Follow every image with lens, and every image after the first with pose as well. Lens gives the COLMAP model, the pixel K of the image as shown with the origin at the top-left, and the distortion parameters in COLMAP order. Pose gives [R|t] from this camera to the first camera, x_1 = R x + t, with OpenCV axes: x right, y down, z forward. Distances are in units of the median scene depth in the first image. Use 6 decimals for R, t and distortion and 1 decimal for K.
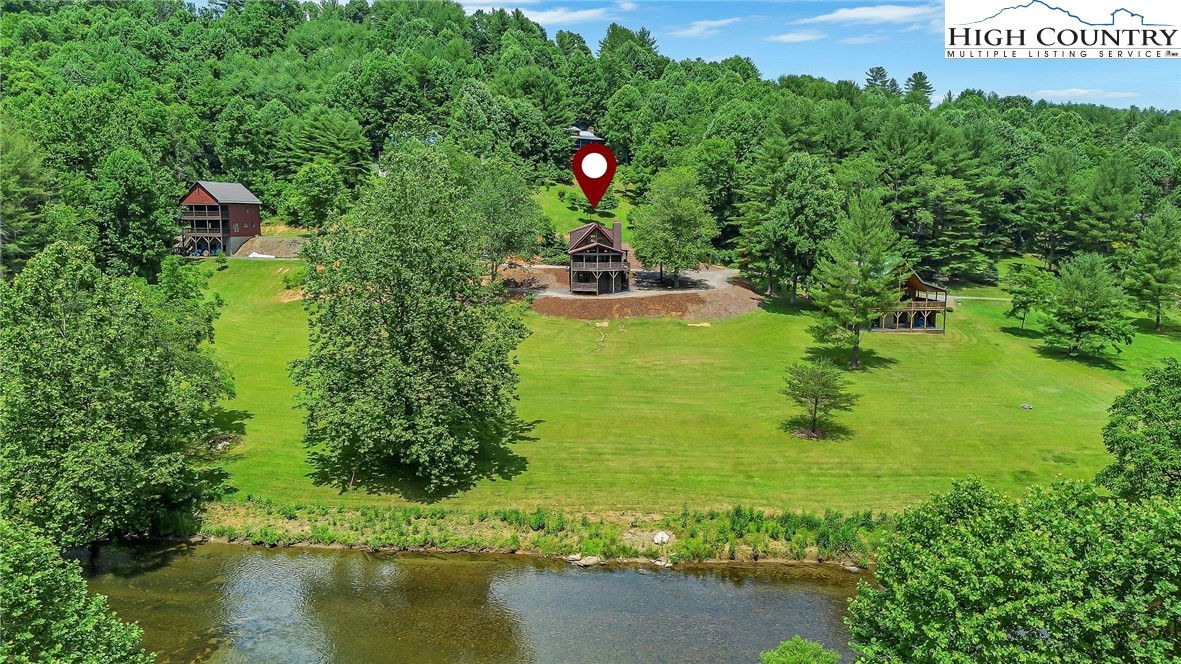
lens RADIAL K [[850.9, 0, 594.6], [0, 850.9, 334.8], [0, 0, 1]] dist [0.068086, -0.069526]
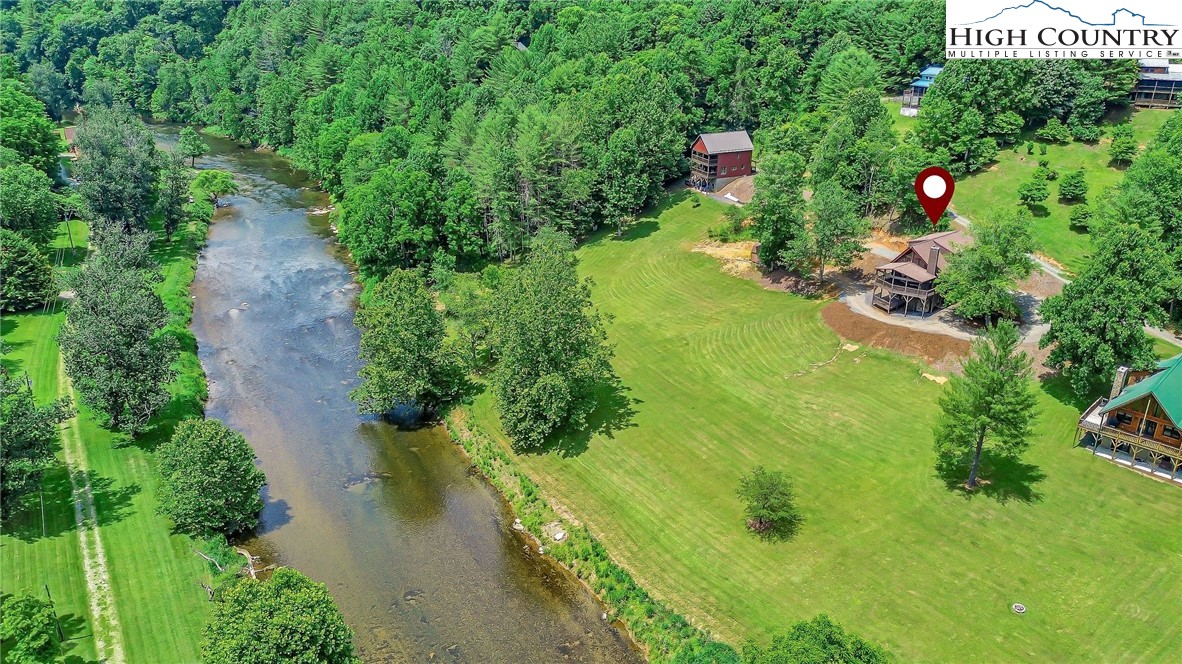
lens RADIAL K [[851.6, 0, 595.1], [0, 851.6, 334.8], [0, 0, 1]] dist [0.068086, -0.069526]
pose [[0.553741, 0.319067, -0.769134, 0.604509], [-0.106169, 0.943190, 0.314835, -0.306439], [0.825893, -0.092678, 0.556158, 0.109824]]
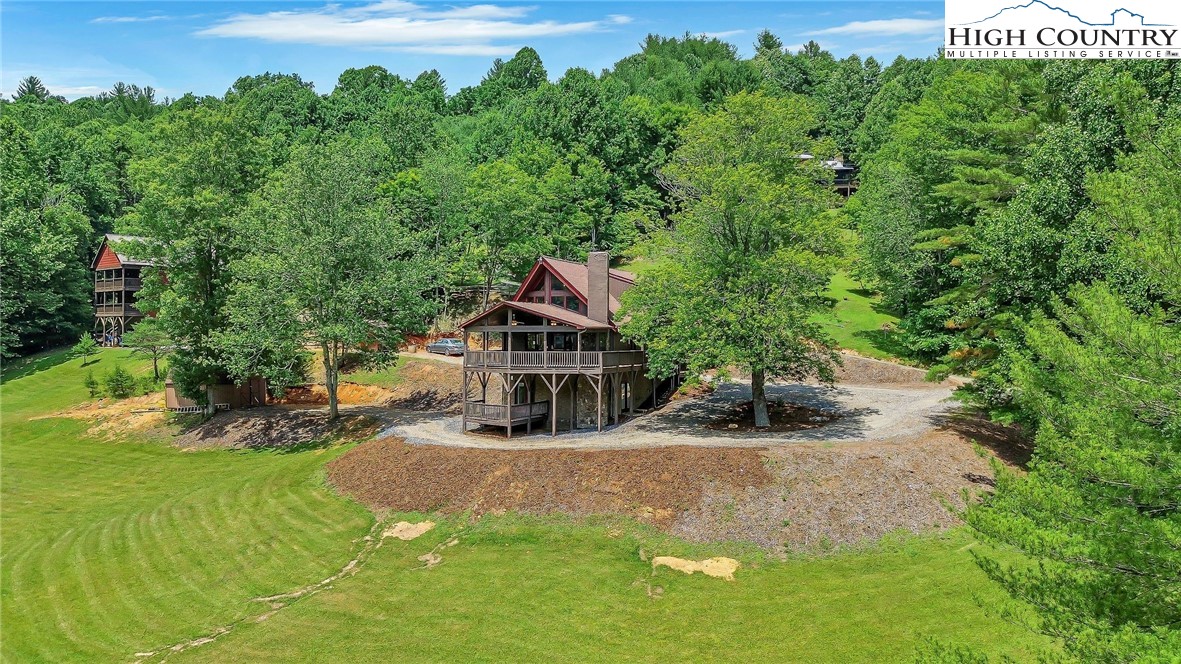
lens RADIAL K [[870.1, 0, 590.5], [0, 870.1, 332.0], [0, 0, 1]] dist [0.000071, -0.081468]
pose [[0.865137, -0.009512, -0.501446, 0.215577], [-0.064107, 0.989522, -0.129373, -0.043976], [0.497422, 0.144072, 0.855461, 0.669980]]
